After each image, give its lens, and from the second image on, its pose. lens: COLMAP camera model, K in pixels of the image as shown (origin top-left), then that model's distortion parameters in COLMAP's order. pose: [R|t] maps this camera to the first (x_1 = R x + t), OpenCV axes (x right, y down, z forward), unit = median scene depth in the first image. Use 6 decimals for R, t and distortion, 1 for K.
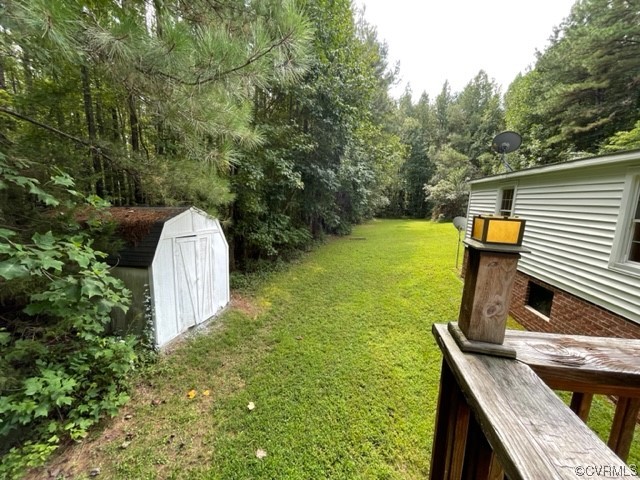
lens RADIAL K [[261.7, 0, 318.0], [0, 261.7, 241.3], [0, 0, 1]] dist [-0.004286, 0.000322]
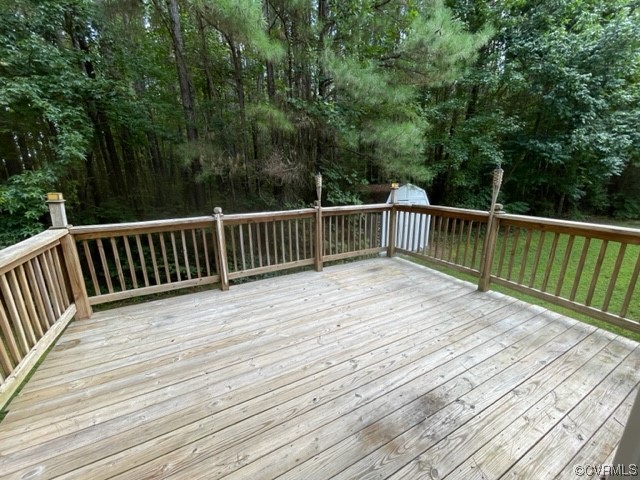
lens RADIAL K [[261.7, 0, 318.0], [0, 261.7, 241.3], [0, 0, 1]] dist [-0.004286, 0.000322]
pose [[0.601697, 0.160060, -0.782522, 0.203043], [-0.085651, 0.986996, 0.136025, 0.023500], [0.794118, -0.014822, 0.607582, -0.190407]]
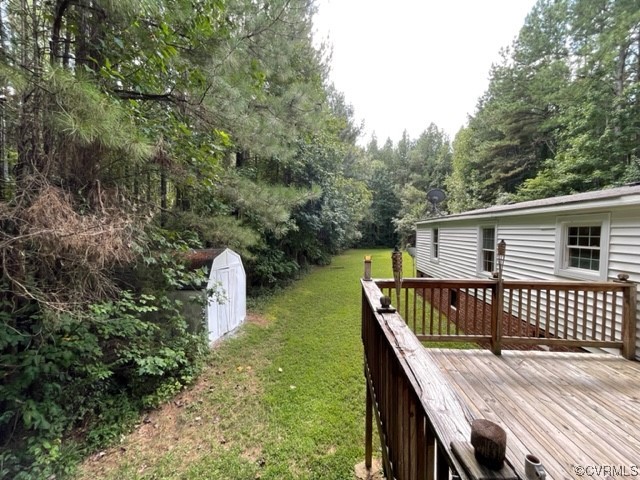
lens RADIAL K [[261.7, 0, 318.0], [0, 261.7, 241.3], [0, 0, 1]] dist [-0.004286, 0.000322]
pose [[0.995829, -0.031576, 0.085606, -0.031128], [0.041673, 0.992037, -0.118856, 0.008278], [-0.081172, 0.121927, 0.989214, -0.169864]]
